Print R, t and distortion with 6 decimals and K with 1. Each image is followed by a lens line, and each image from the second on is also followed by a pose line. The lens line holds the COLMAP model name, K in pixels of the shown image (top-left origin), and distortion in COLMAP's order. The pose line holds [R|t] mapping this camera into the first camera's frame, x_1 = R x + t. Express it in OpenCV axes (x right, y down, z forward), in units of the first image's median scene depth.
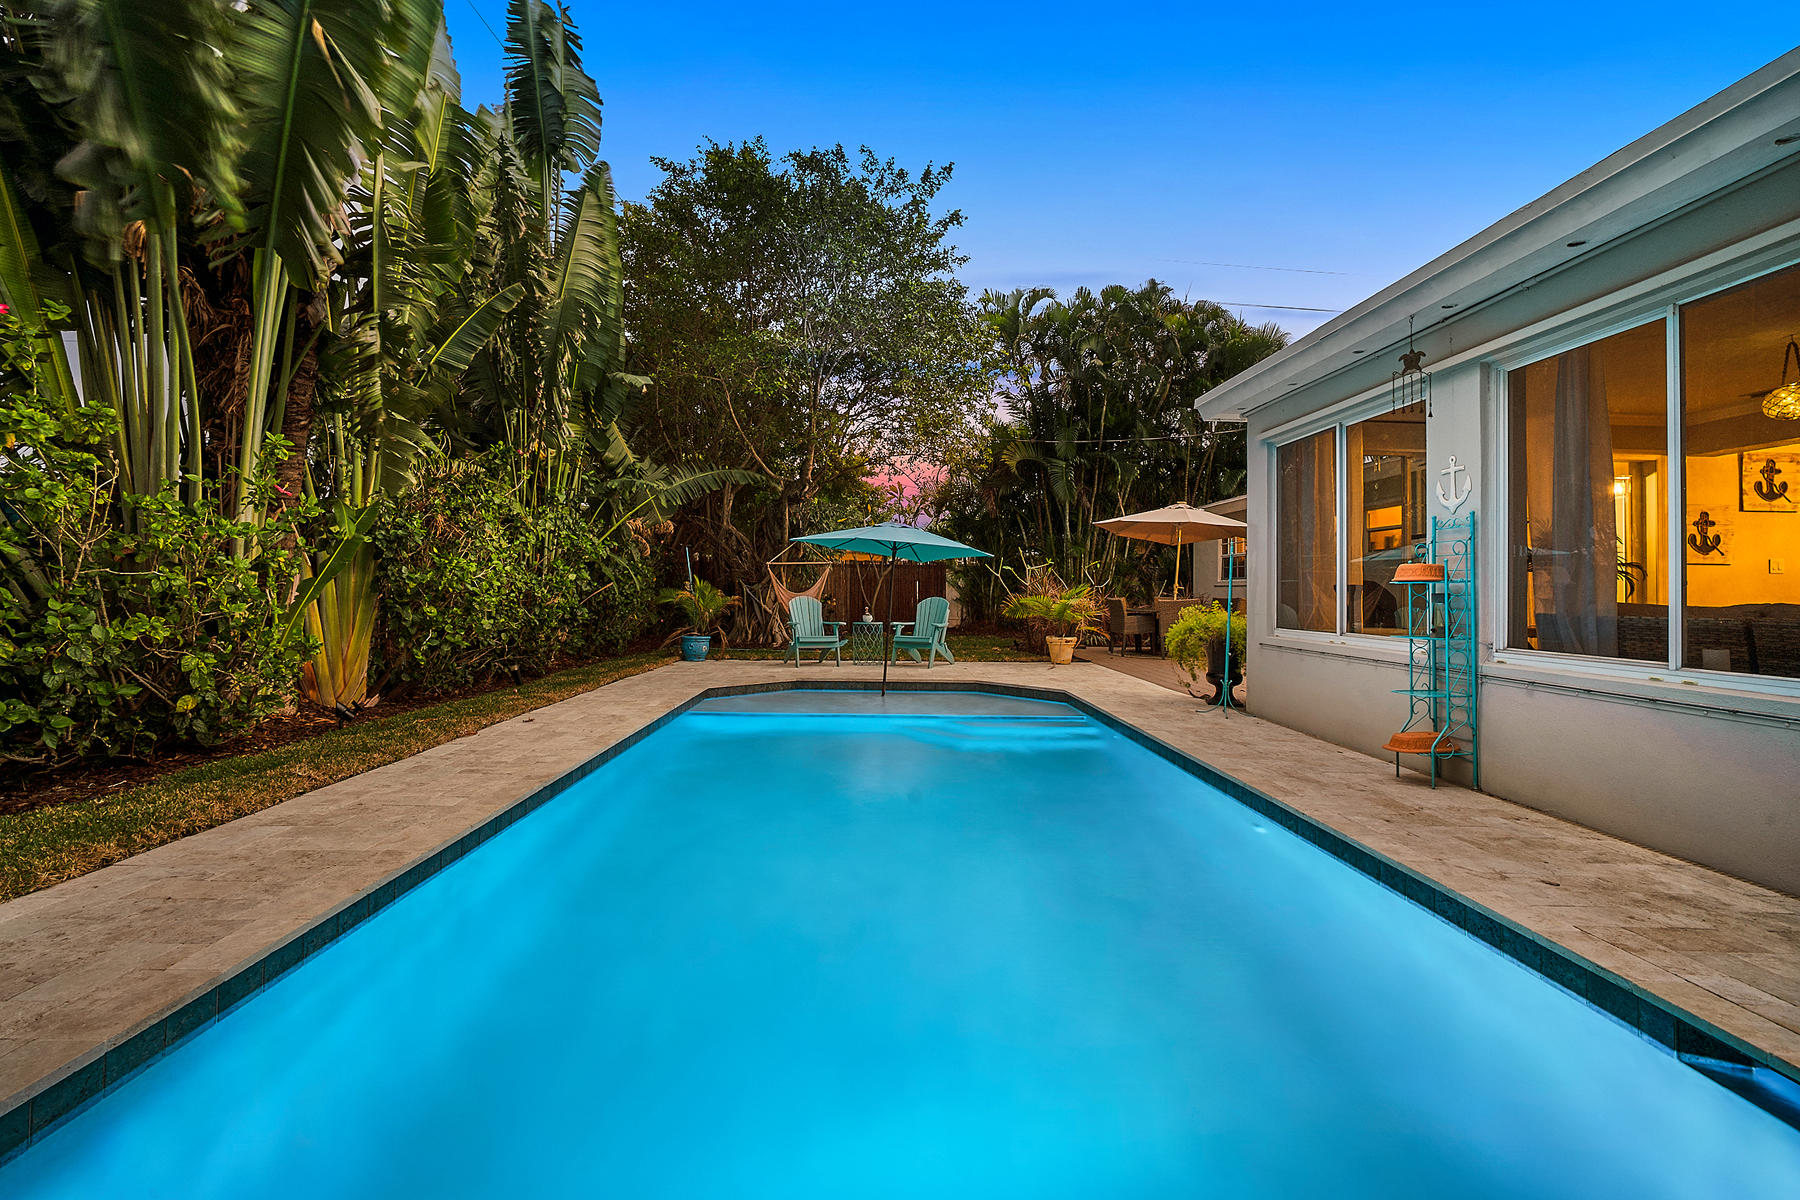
lens RADIAL K [[769.3, 0, 902.9], [0, 769.3, 567.8], [0, 0, 1]] dist [-0.017466, 0.001690]
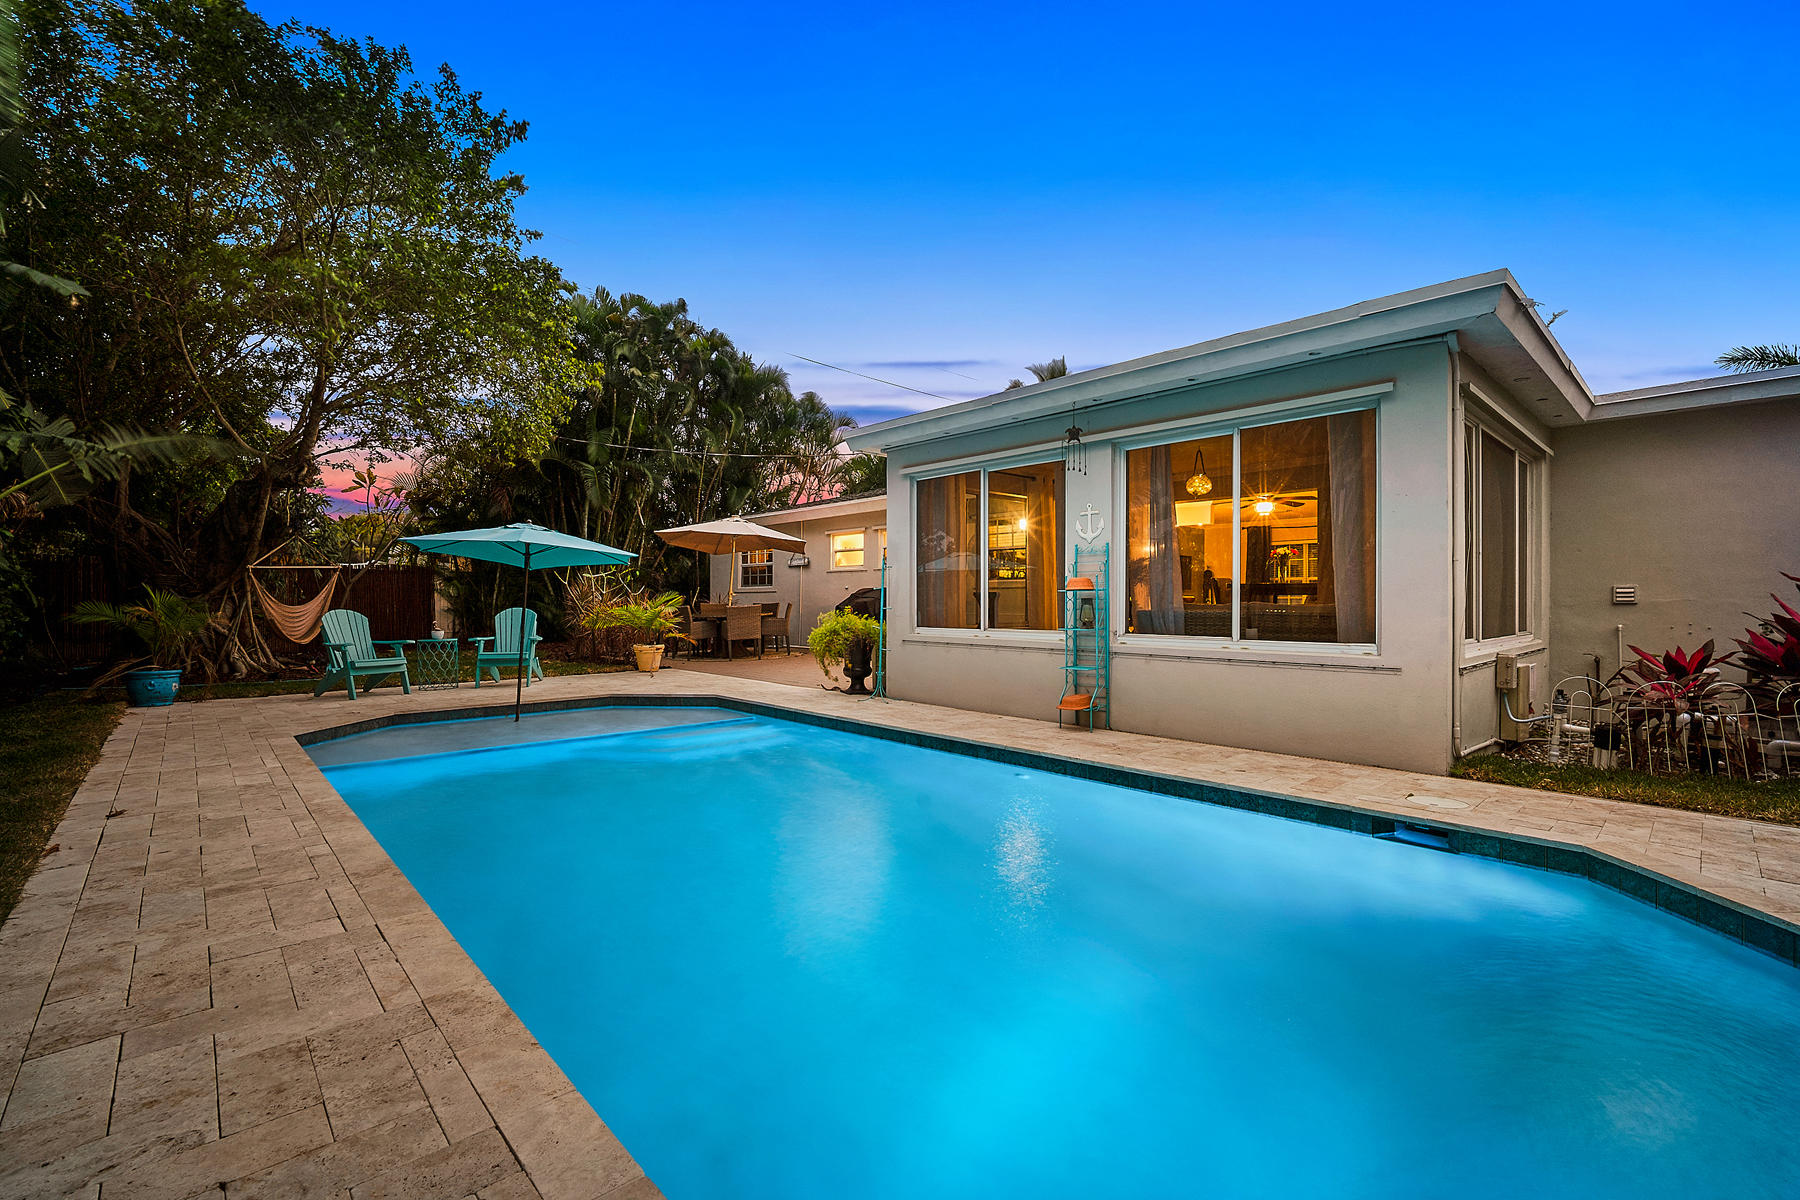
lens RADIAL K [[769.3, 0, 833.3], [0, 769.3, 599.4], [0, 0, 1]] dist [-0.017466, 0.001690]
pose [[0.768505, -0.013372, 0.639705, -0.373523], [-0.008449, 0.999482, 0.031043, -0.003367], [-0.639789, -0.029262, 0.767994, 0.117201]]
